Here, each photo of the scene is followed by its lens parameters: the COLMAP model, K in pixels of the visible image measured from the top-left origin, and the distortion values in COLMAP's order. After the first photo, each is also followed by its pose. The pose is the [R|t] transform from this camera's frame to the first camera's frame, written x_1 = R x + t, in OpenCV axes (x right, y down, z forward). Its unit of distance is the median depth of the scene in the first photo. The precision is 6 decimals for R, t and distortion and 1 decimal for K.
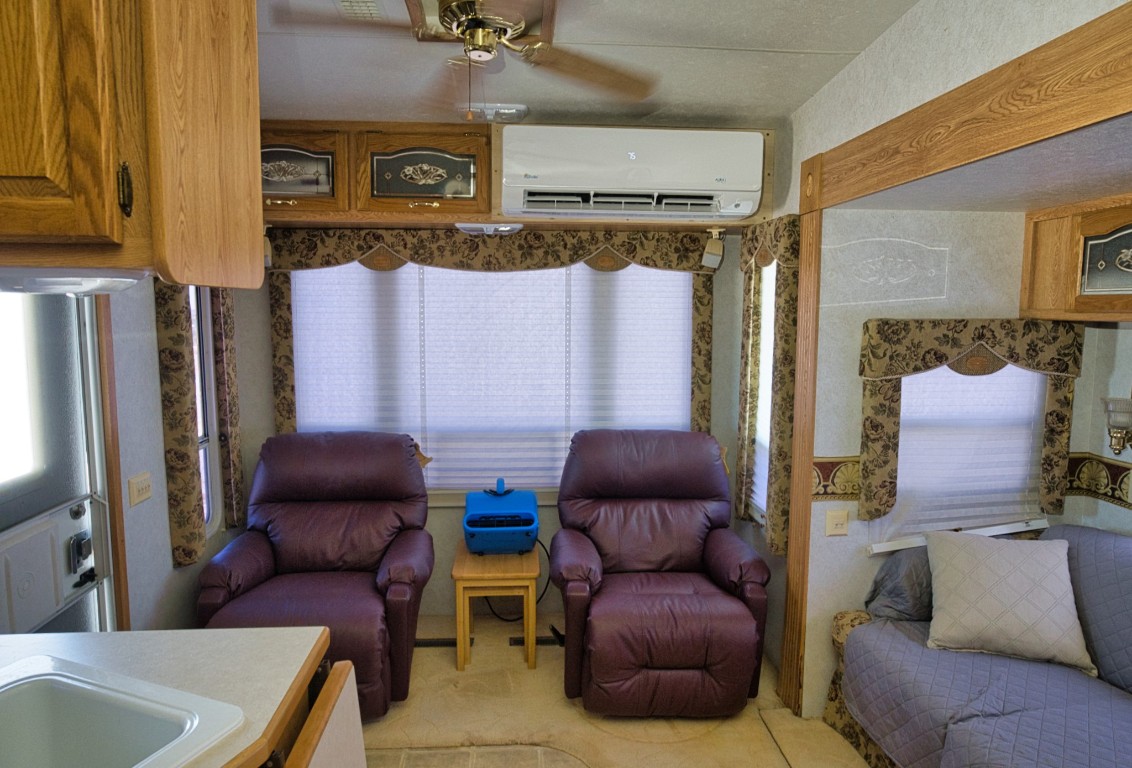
lens RADIAL K [[694.9, 0, 566.0], [0, 694.9, 384.0], [0, 0, 1]] dist [0.000406, 0.000764]
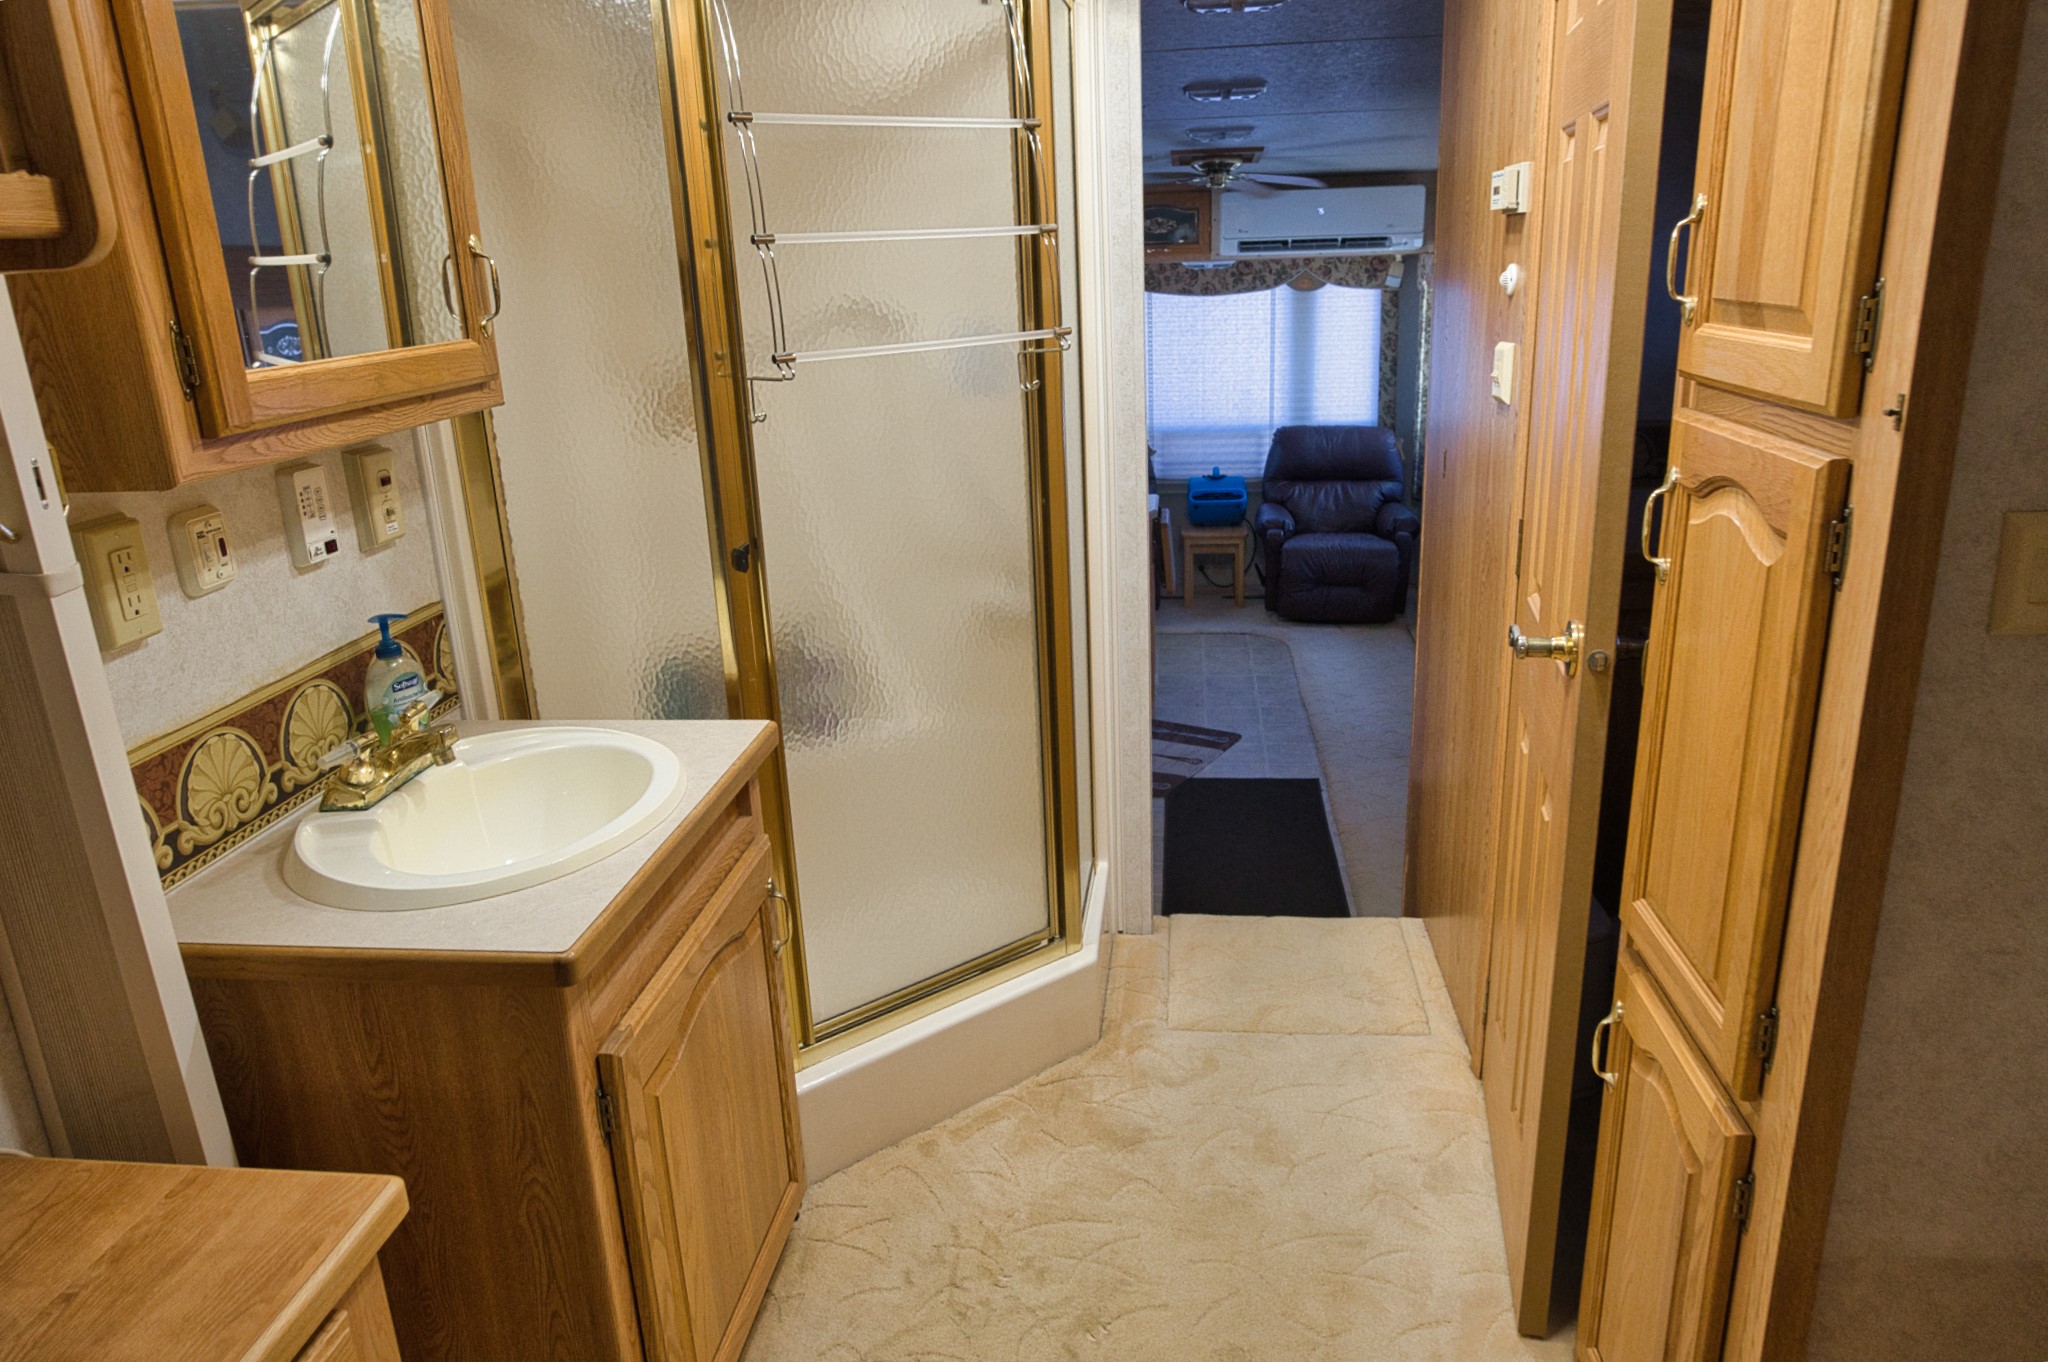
lens RADIAL K [[1386.6, 0, 1024.0], [0, 1386.6, 681.0], [0, 0, 1]] dist [-0.051198, 0.051966]
pose [[0.982846, 0.014163, -0.183886, 0.028781], [0.022979, 0.979874, 0.198288, 0.011862], [0.182993, -0.199112, 0.962740, -1.520196]]
